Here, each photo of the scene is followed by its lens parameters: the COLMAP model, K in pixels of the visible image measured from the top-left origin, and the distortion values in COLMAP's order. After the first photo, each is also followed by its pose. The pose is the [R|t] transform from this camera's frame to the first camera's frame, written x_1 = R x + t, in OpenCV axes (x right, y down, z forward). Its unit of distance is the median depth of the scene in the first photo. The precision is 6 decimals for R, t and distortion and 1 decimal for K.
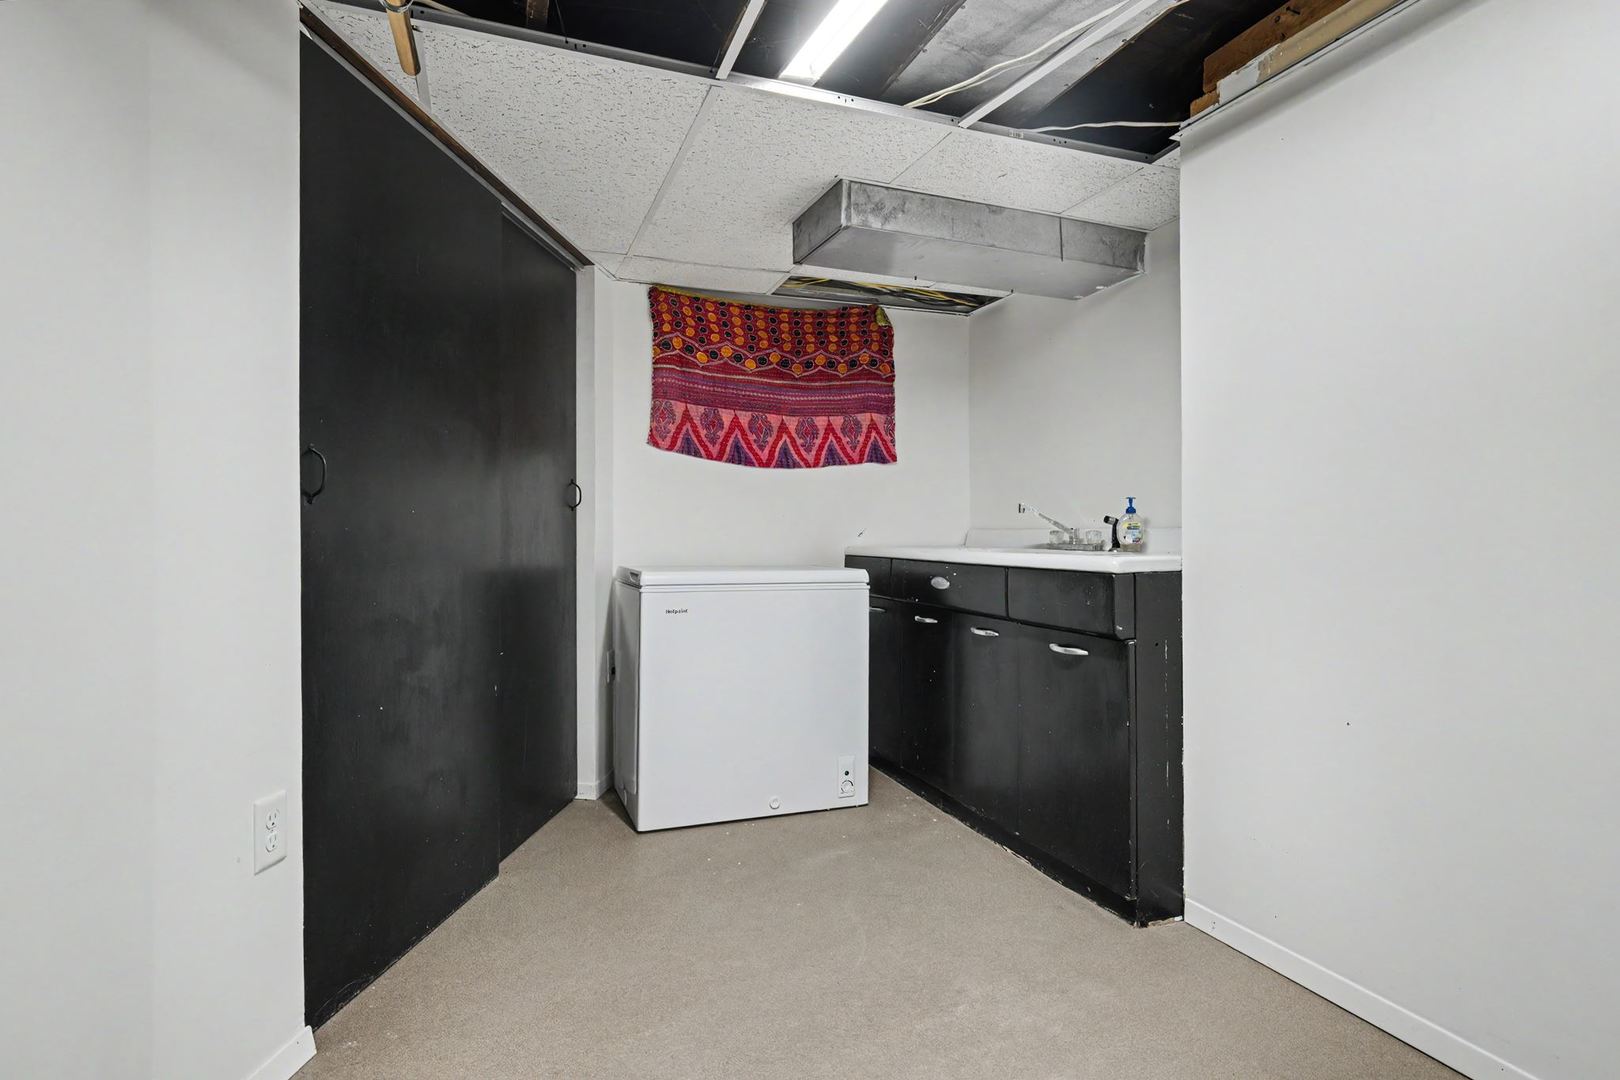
lens RADIAL K [[819.3, 0, 807.4], [0, 819.3, 537.9], [0, 0, 1]] dist [-0.000878, 0.000603]
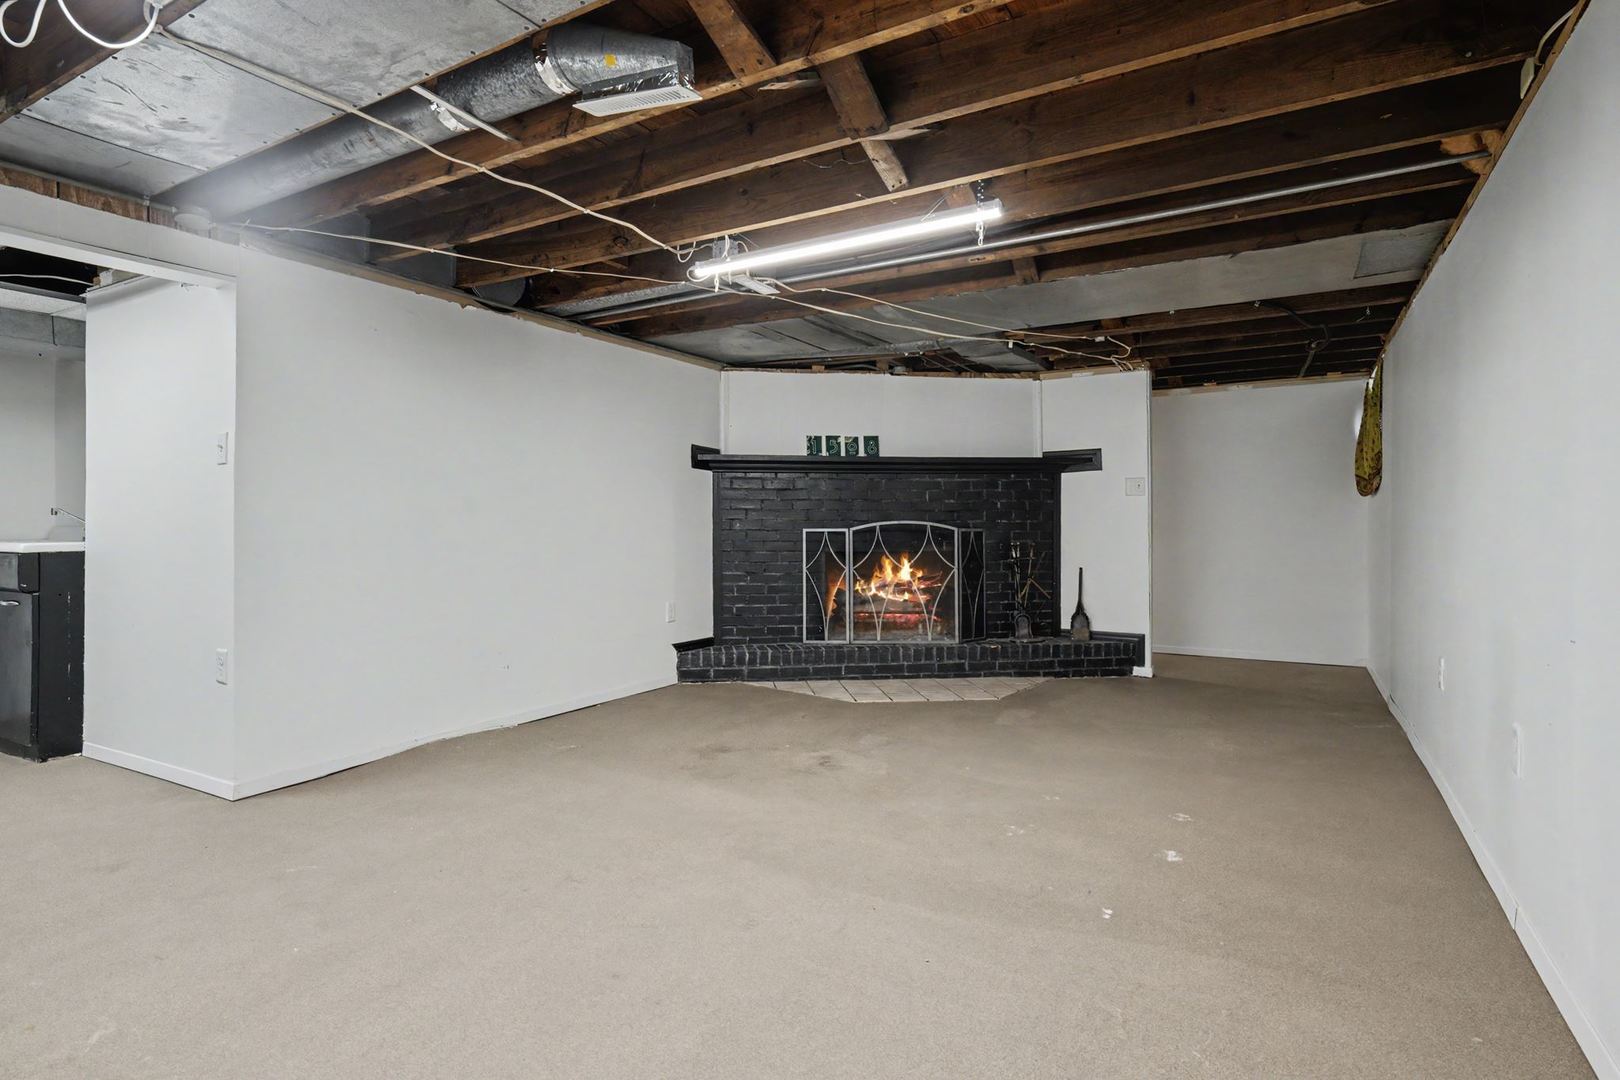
lens RADIAL K [[819.3, 0, 814.7], [0, 819.3, 529.2], [0, 0, 1]] dist [-0.000878, 0.000603]
pose [[0.768456, -0.001535, 0.639900, 0.536624], [0.006564, 0.999963, -0.005485, 0.013805], [-0.639869, 0.008415, 0.768438, -1.290298]]
